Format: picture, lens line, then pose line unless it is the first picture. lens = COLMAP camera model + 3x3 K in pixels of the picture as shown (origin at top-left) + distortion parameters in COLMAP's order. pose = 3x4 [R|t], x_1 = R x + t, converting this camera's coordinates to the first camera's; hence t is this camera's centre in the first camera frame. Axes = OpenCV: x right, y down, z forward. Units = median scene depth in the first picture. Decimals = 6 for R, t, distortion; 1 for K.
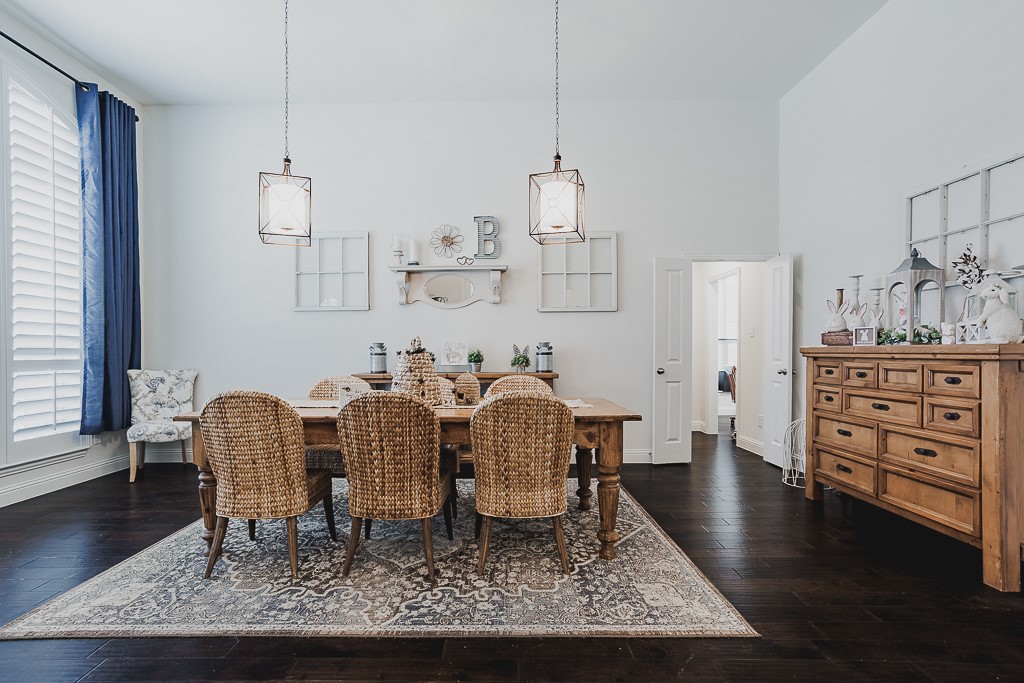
lens RADIAL K [[494.9, 0, 498.5], [0, 494.9, 353.2], [0, 0, 1]] dist [-0.038332, 0.029841]
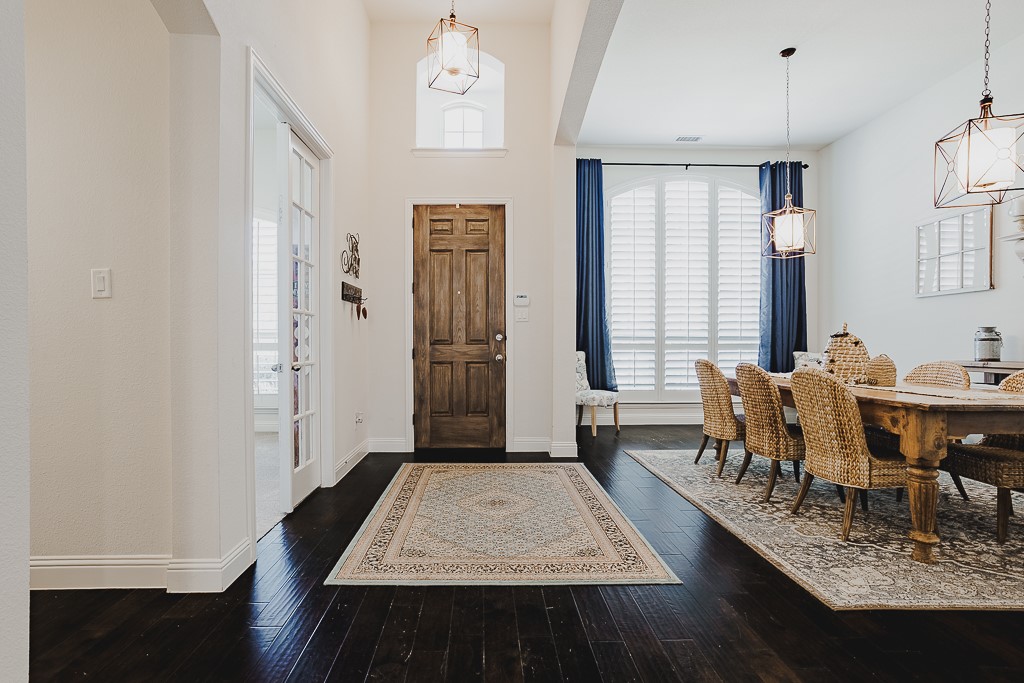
lens RADIAL K [[504.4, 0, 497.2], [0, 504.4, 341.3], [0, 0, 1]] dist [-0.063463, 0.031635]
pose [[0.034259, -0.001296, -0.999412, 1.115629], [-0.002872, 0.999995, -0.001395, 0.016399], [0.999409, 0.002918, 0.034255, 0.192639]]
